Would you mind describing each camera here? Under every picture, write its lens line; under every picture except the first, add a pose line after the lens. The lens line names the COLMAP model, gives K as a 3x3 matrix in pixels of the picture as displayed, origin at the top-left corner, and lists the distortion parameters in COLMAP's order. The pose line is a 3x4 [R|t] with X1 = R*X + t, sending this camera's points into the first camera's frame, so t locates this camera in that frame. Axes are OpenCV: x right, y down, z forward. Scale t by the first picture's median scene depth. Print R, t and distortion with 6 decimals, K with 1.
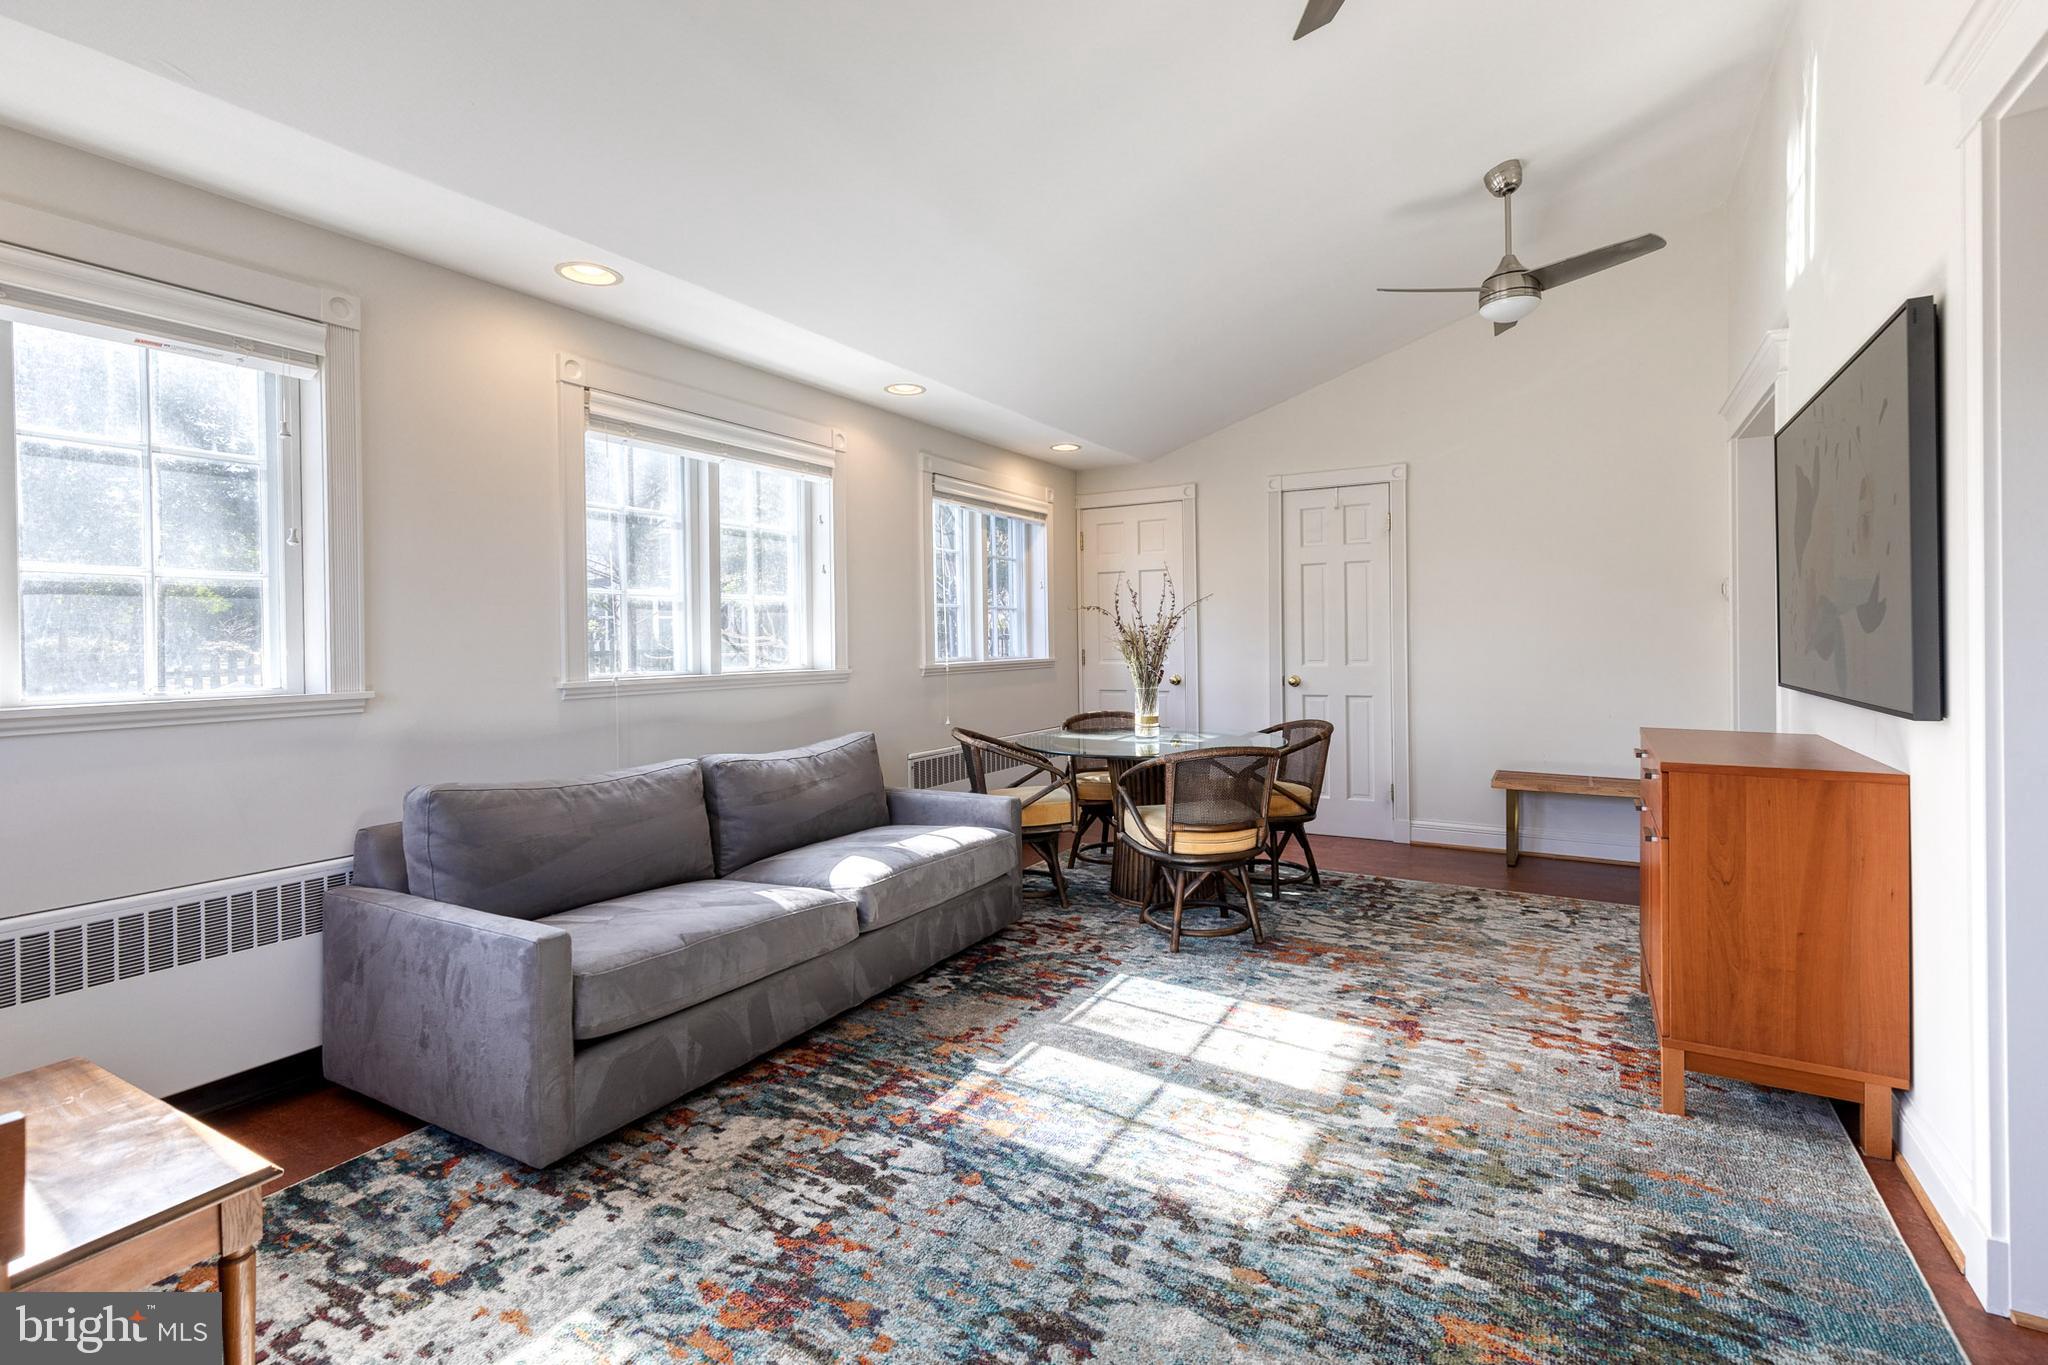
lens RADIAL K [[937.8, 0, 1023.9], [0, 937.8, 671.2], [0, 0, 1]] dist [0.010996, -0.000650]
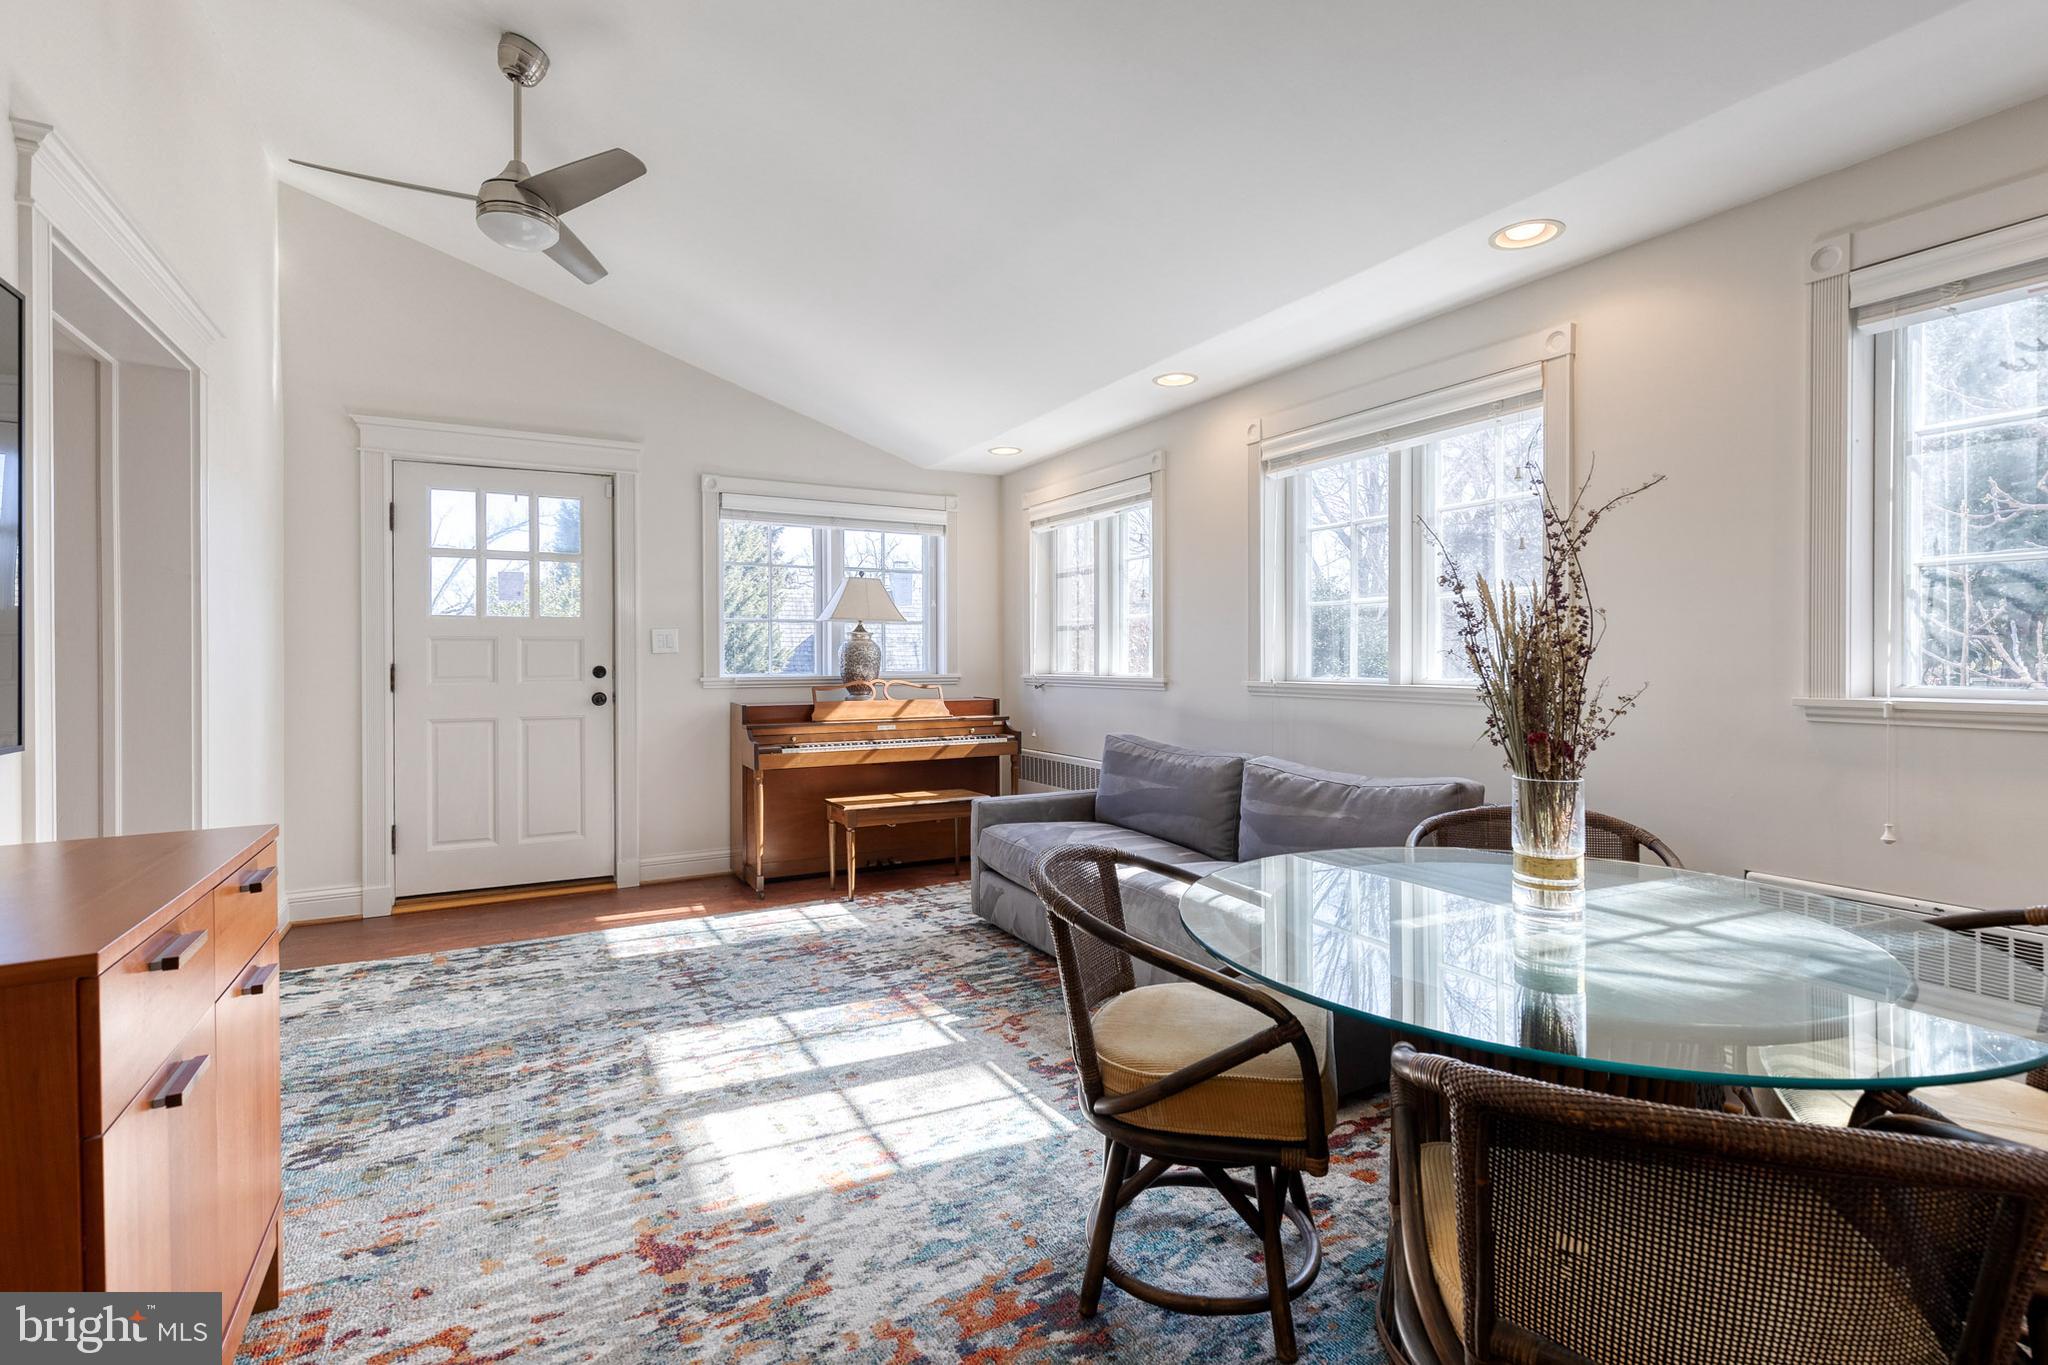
lens RADIAL K [[920.3, 0, 1047.1], [0, 920.3, 681.4], [0, 0, 1]] dist [0.011156, -0.000626]
pose [[-0.476755, 0.039299, -0.878157, 0.750804], [-0.016670, 0.998416, 0.053731, -0.050807], [0.878878, 0.040256, -0.475344, 1.376249]]
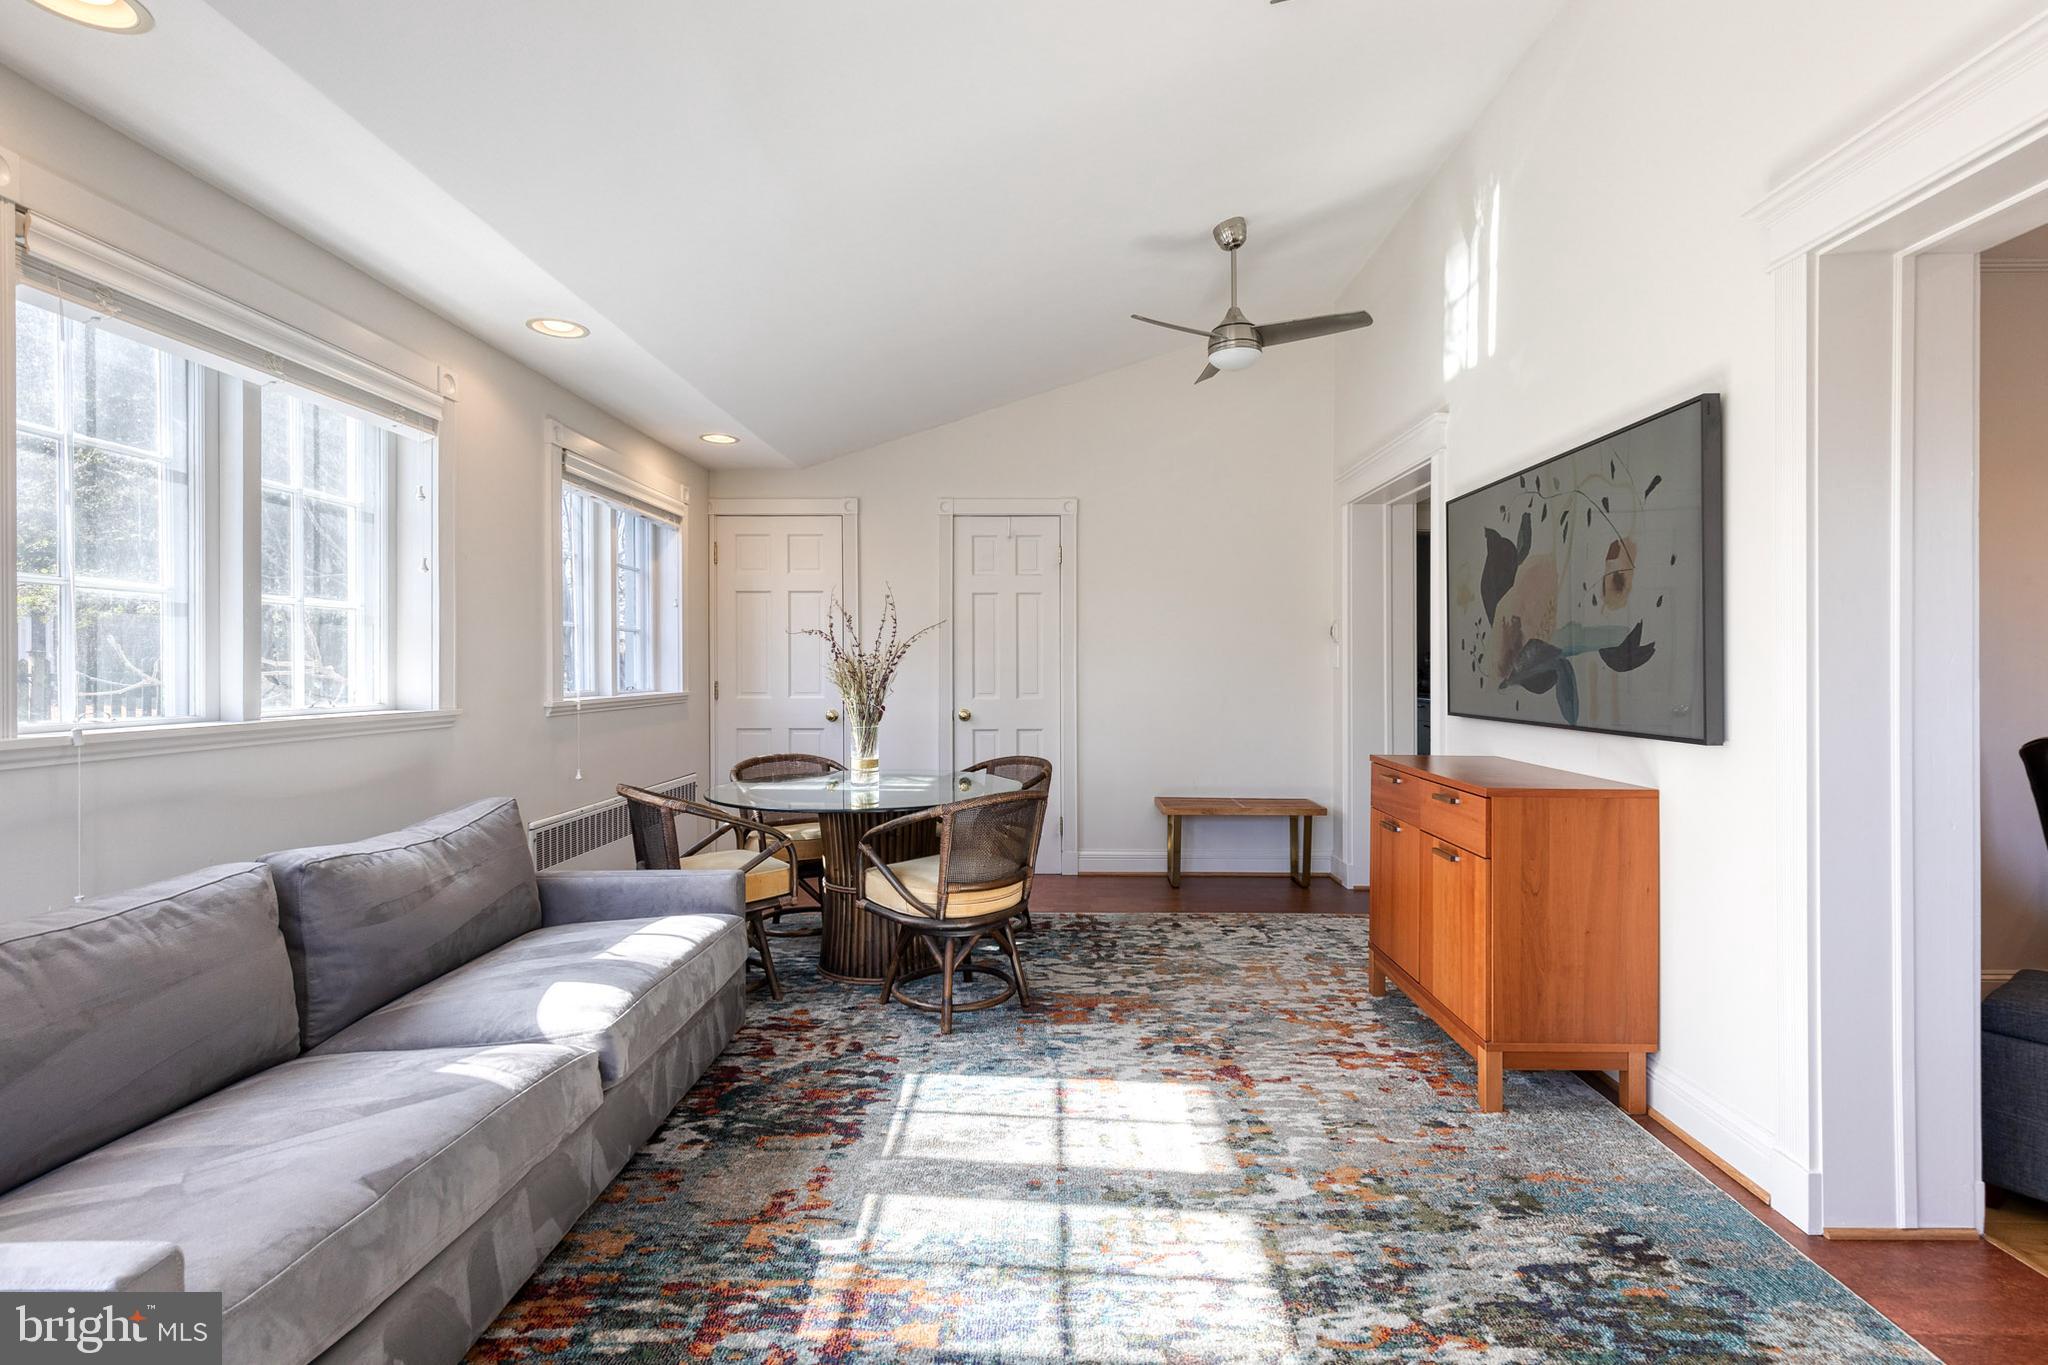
lens RADIAL K [[958.2, 0, 1035.7], [0, 958.2, 685.6], [0, 0, 1]] dist [0.011707, -0.000845]
pose [[0.866049, 0.000384, 0.499959, -0.237493], [0.008453, 0.999846, -0.015410, -0.006898], [-0.499887, 0.017572, 0.865912, 0.216485]]
